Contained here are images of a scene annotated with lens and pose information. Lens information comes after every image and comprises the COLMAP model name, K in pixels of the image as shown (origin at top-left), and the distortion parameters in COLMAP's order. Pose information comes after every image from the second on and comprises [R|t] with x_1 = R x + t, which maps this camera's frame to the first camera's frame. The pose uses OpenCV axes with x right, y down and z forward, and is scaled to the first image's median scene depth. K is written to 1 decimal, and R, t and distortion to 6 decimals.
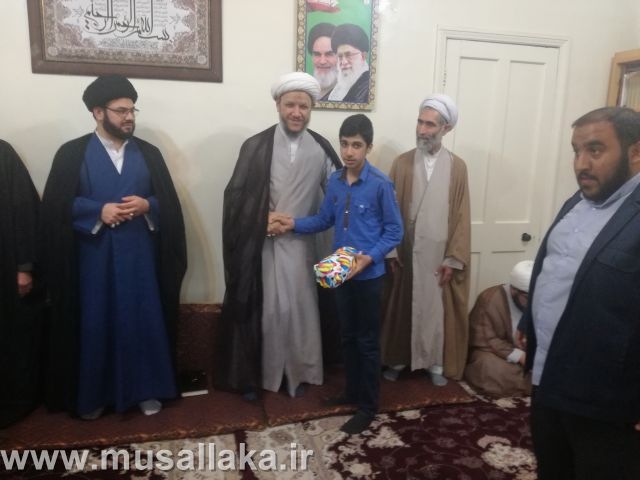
lens RADIAL K [[521.1, 0, 315.1], [0, 521.1, 243.6], [0, 0, 1]] dist [0.044666, -0.085166]
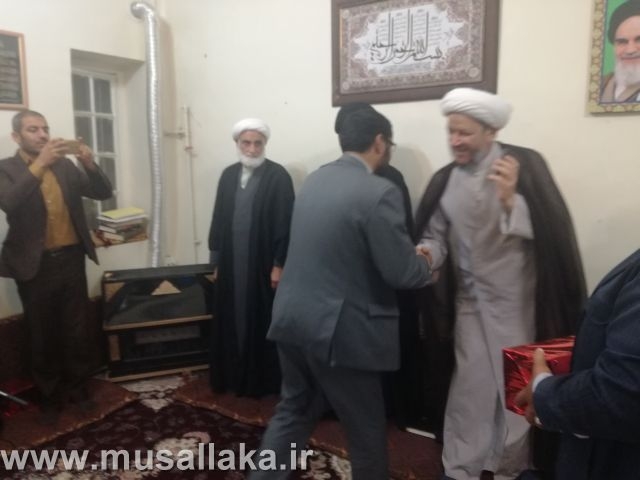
lens RADIAL K [[535.2, 0, 315.4], [0, 535.2, 241.7], [0, 0, 1]] dist [0.063141, -0.123250]
pose [[0.658575, 0.085950, -0.747590, 0.334297], [-0.120582, 0.992672, 0.007902, -0.034922], [0.742791, 0.084942, 0.664113, 0.205442]]
